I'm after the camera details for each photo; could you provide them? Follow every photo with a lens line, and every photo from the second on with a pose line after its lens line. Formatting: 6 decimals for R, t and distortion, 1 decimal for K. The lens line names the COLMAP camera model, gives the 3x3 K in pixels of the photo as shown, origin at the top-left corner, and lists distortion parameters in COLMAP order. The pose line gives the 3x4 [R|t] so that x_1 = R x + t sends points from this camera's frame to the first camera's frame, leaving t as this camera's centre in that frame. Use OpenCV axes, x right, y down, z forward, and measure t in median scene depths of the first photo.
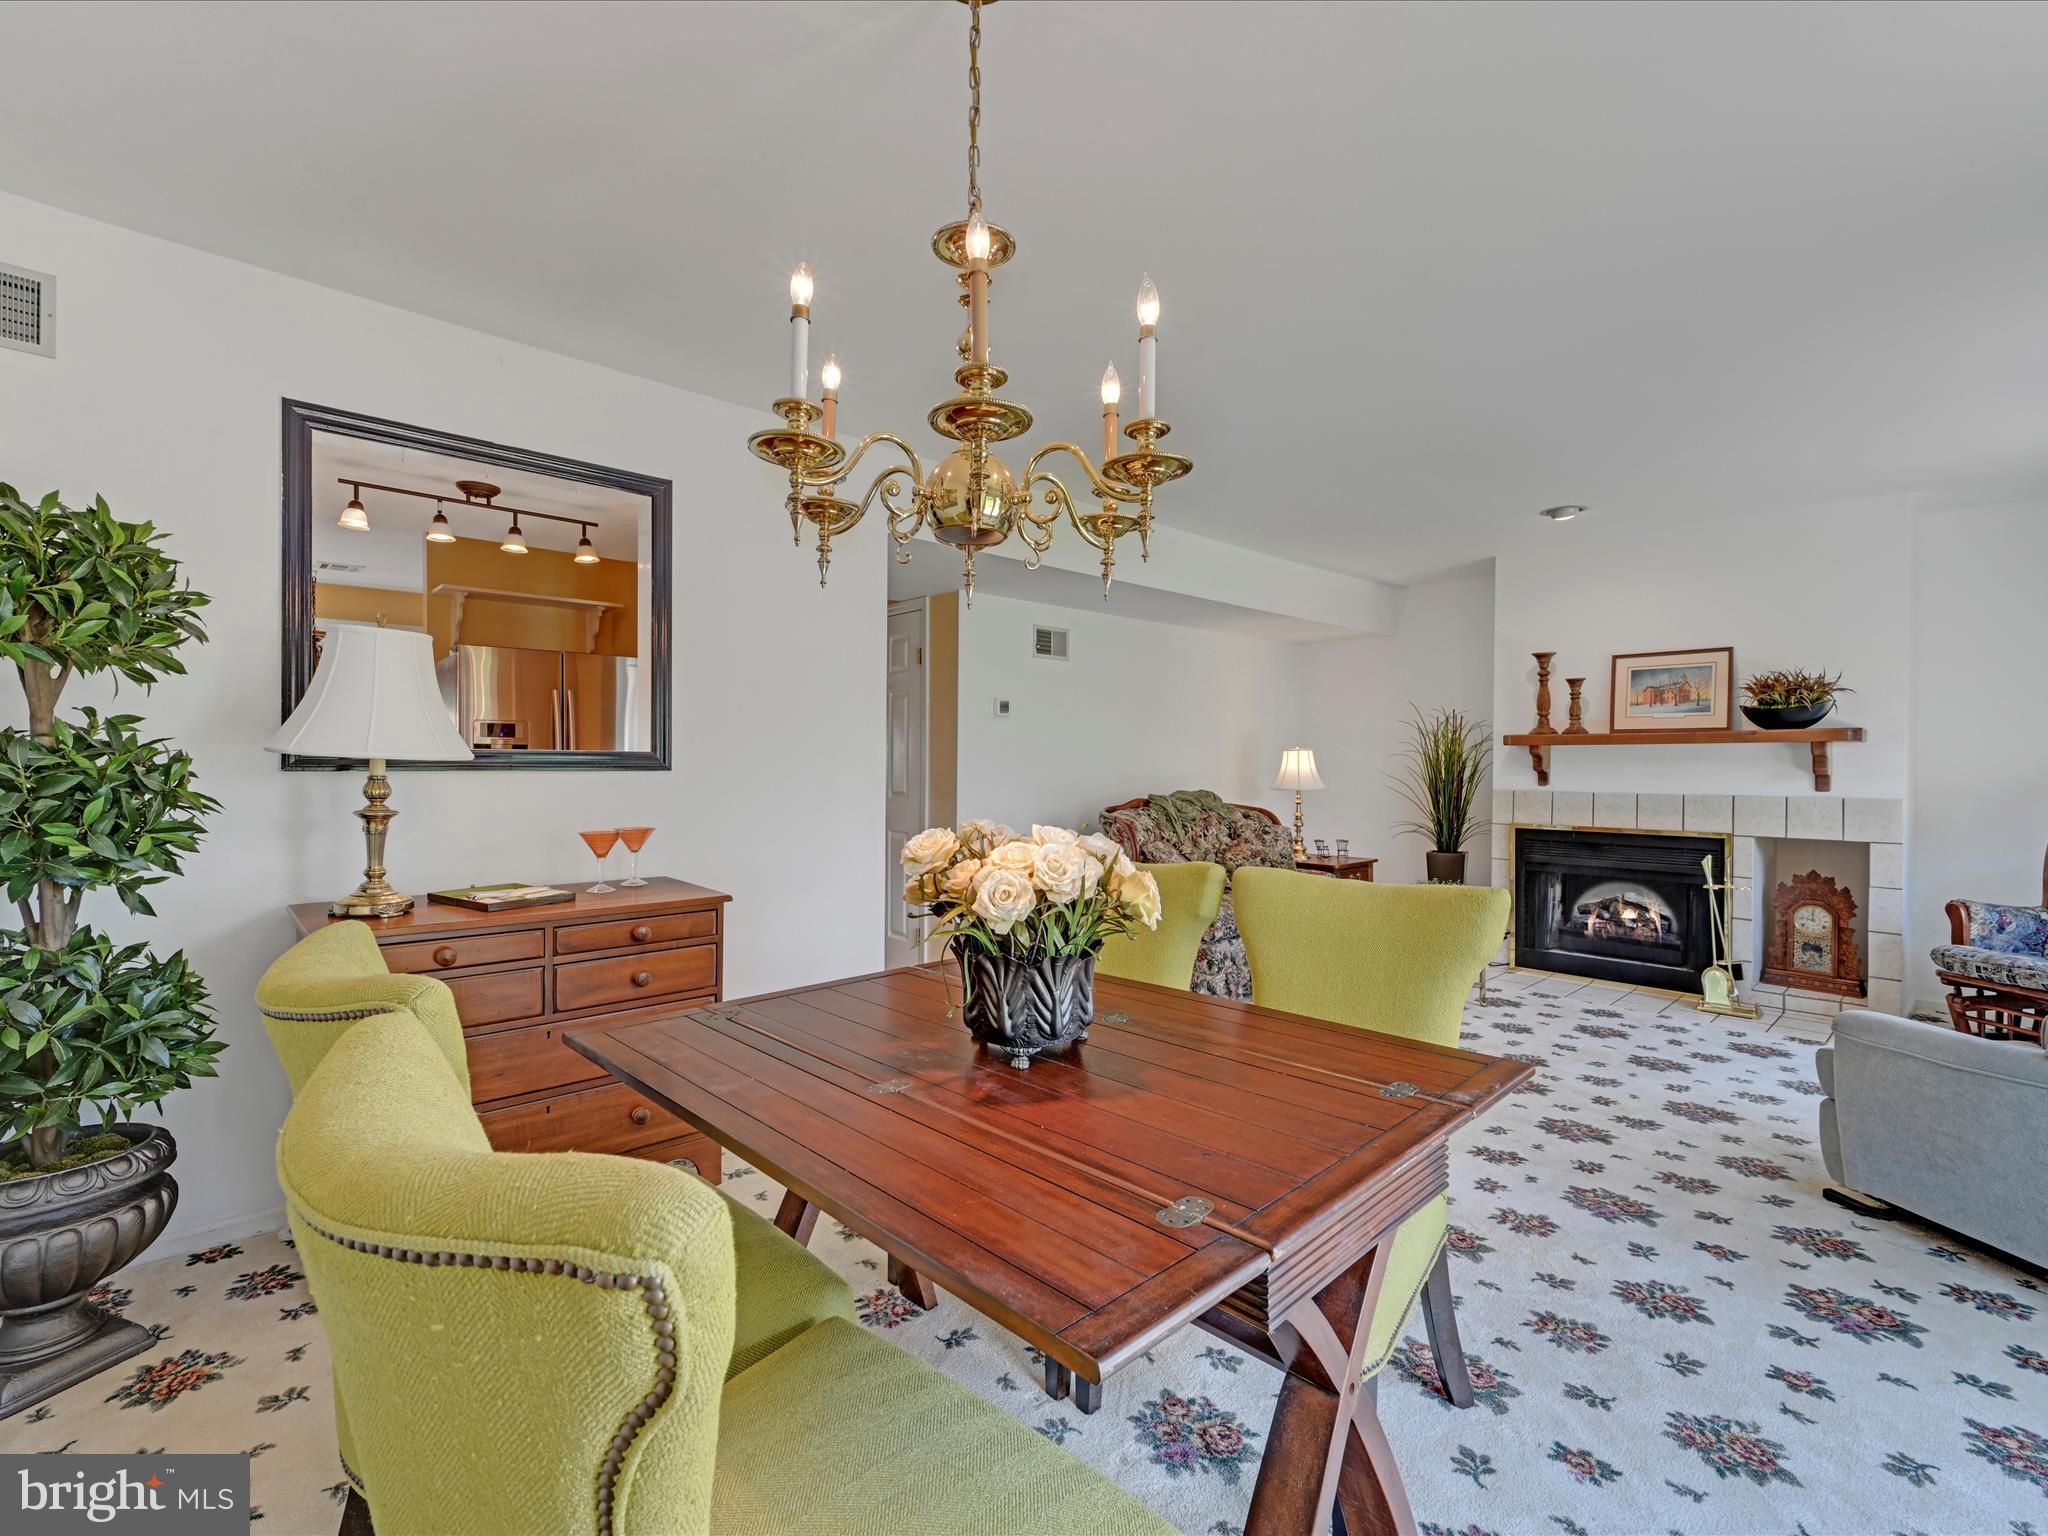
lens RADIAL K [[925.3, 0, 1024.0], [0, 925.3, 768.0], [0, 0, 1]] dist [-0.001221, -0.000144]
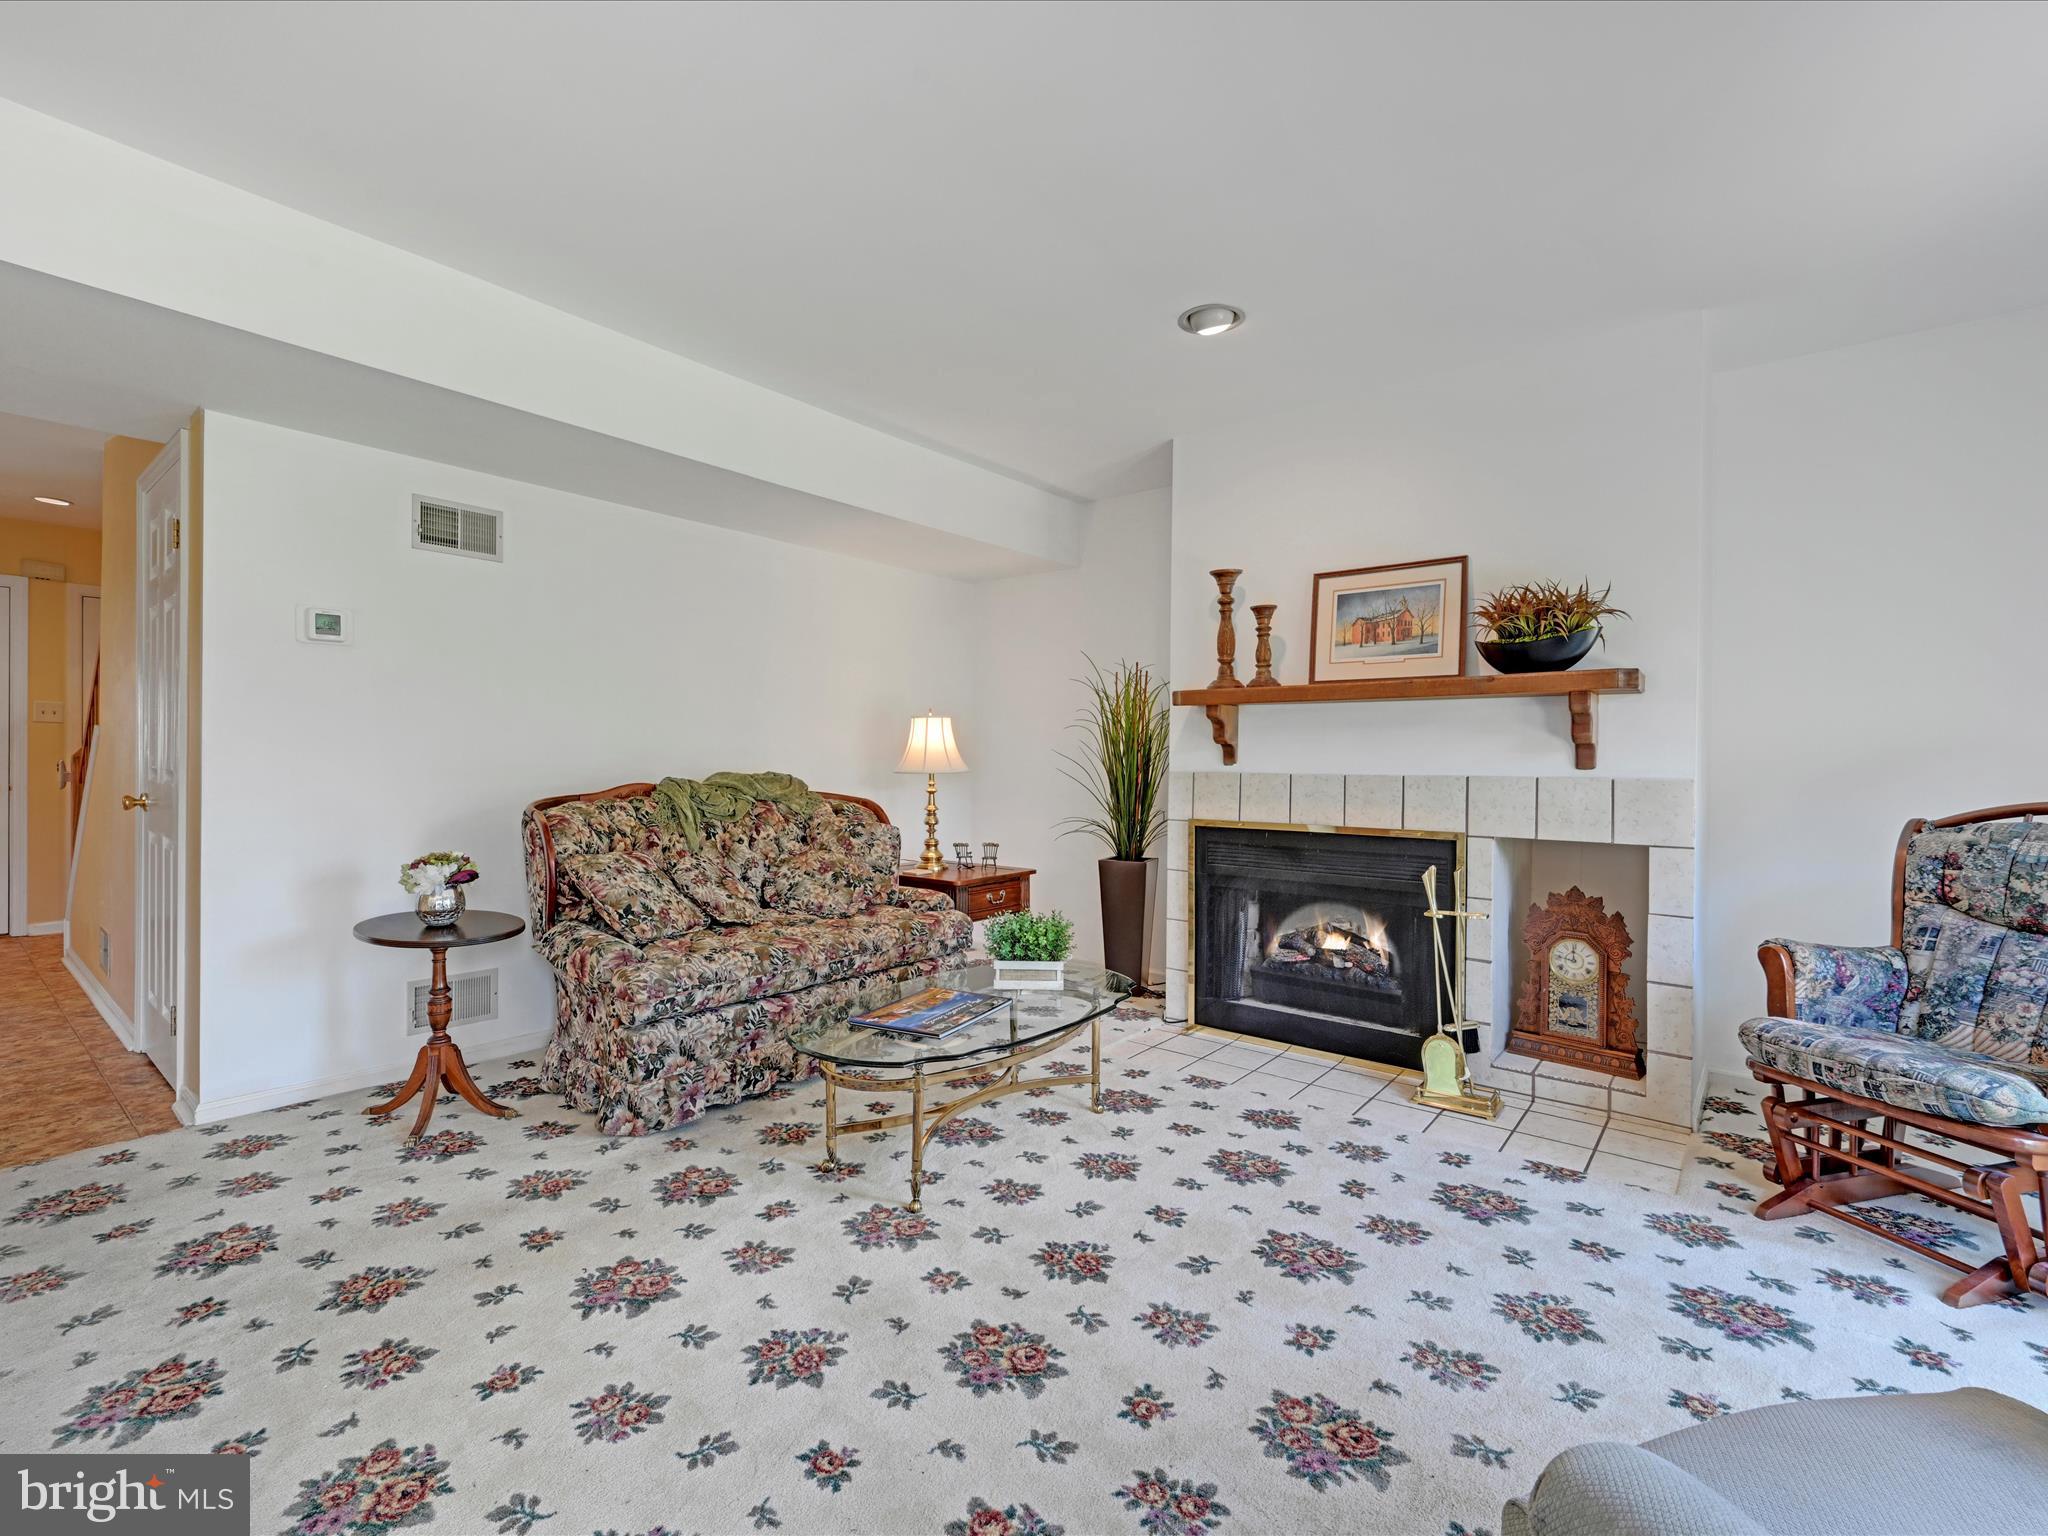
lens RADIAL K [[910.1, 0, 1028.3], [0, 910.1, 762.7], [0, 0, 1]] dist [-0.001991, 0.000972]
pose [[0.990025, 0.004056, 0.140833, 0.358813], [-0.003607, 0.999988, -0.003446, 0.023204], [-0.140846, 0.002903, 0.990027, 0.391641]]
